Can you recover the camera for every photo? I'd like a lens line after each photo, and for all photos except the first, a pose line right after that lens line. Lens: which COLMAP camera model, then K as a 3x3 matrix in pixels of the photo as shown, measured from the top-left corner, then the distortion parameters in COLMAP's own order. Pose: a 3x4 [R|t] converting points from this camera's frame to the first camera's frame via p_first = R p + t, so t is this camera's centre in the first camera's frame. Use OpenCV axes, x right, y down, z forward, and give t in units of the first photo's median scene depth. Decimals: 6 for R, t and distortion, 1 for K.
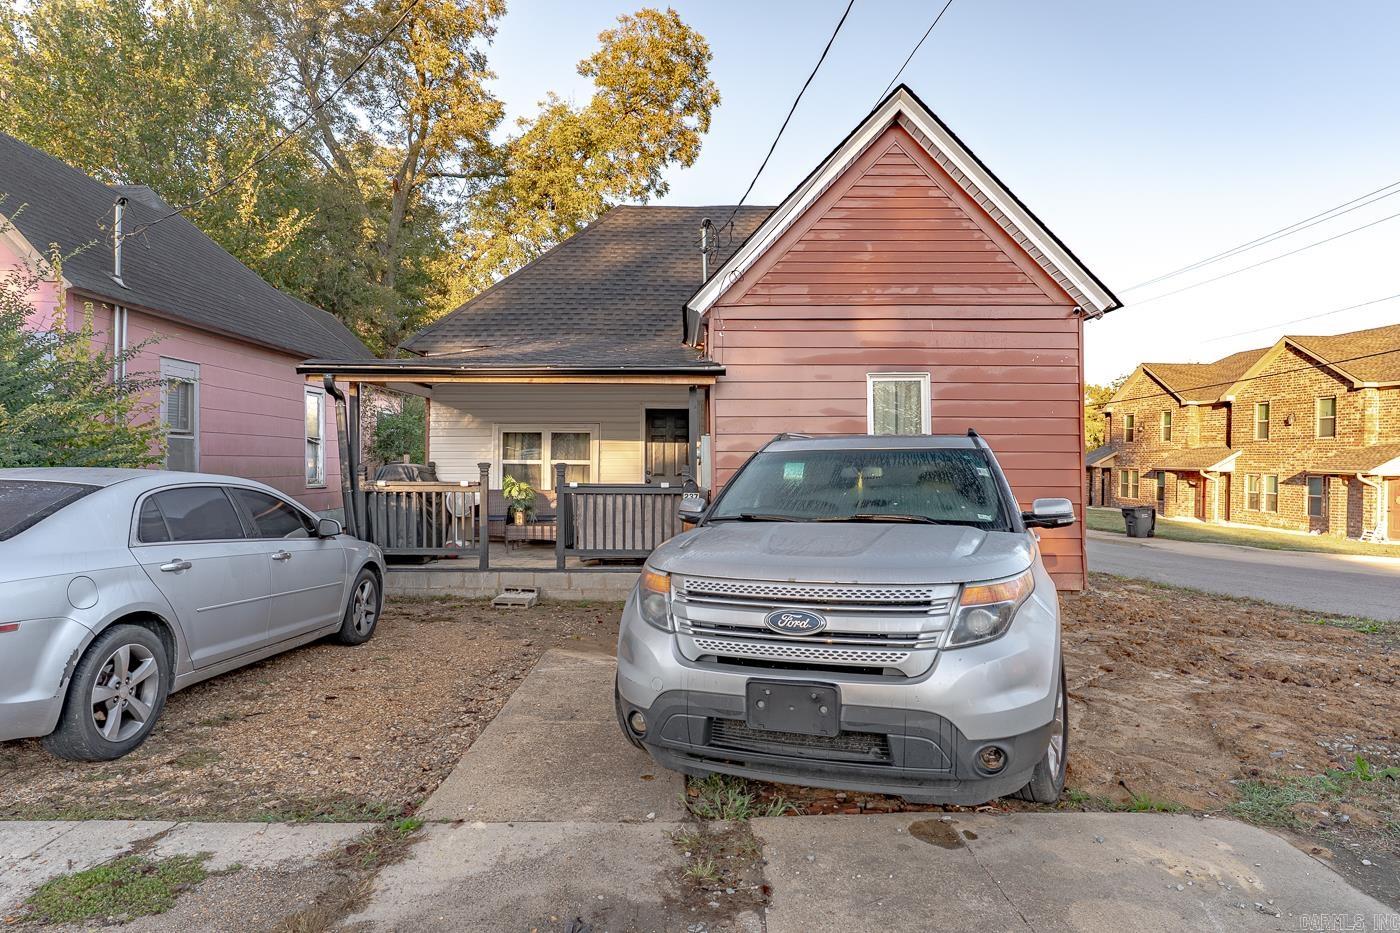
lens RADIAL K [[801.9, 0, 700.0], [0, 801.9, 466.5], [0, 0, 1]] dist [0.000468, 0.000001]
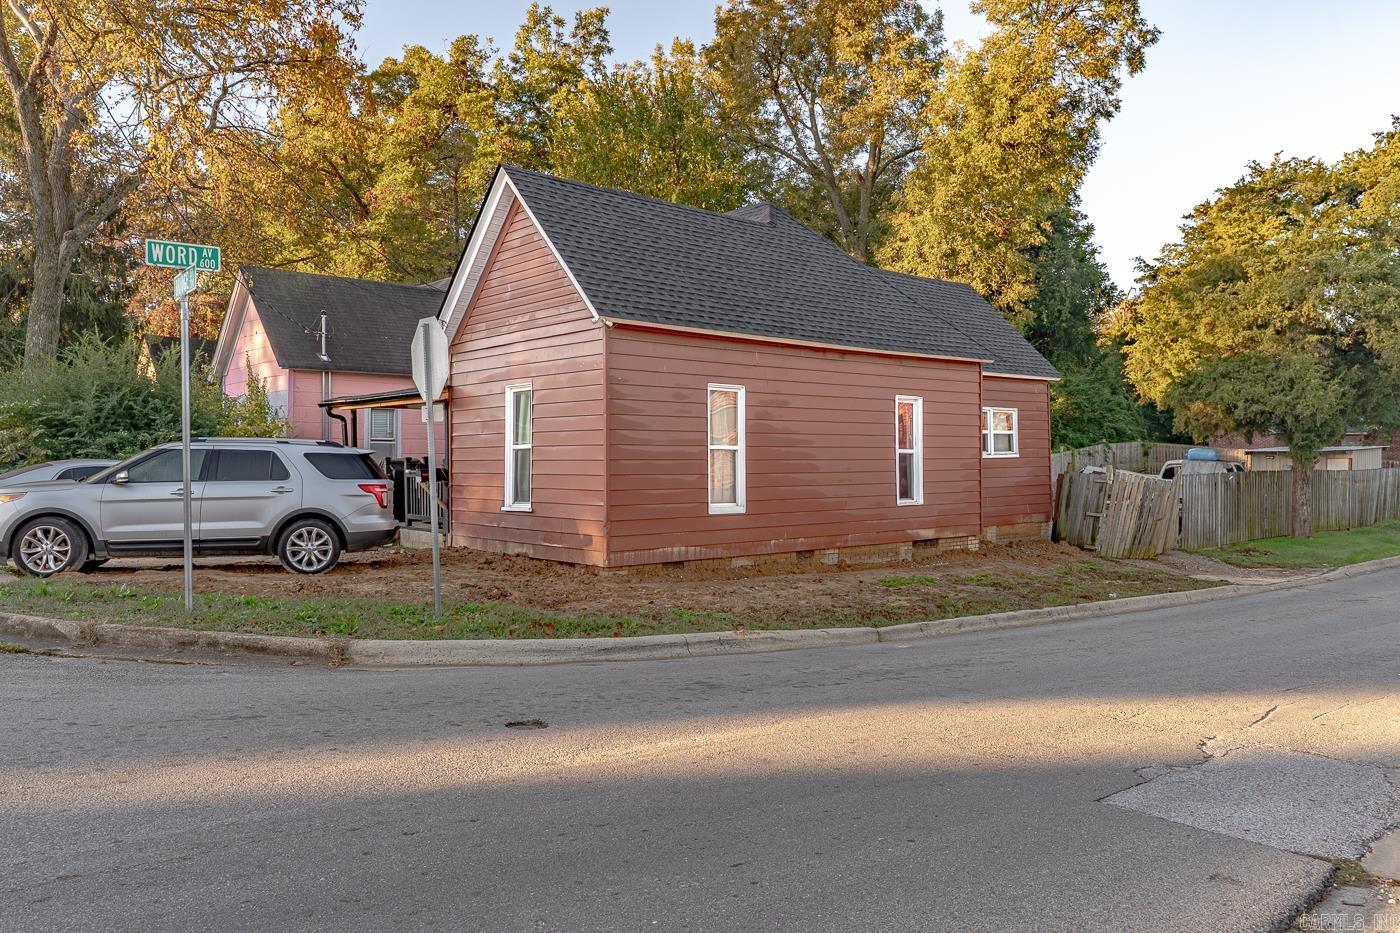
lens RADIAL K [[1024.6, 0, 700.0], [0, 1024.6, 466.5], [0, 0, 1]] dist [-0.004715, -0.001679]
pose [[0.643954, 0.001348, -0.765063, 1.417620], [0.000454, 0.999998, 0.002143, 0.008353], [0.765064, -0.001728, 0.643952, 0.149476]]
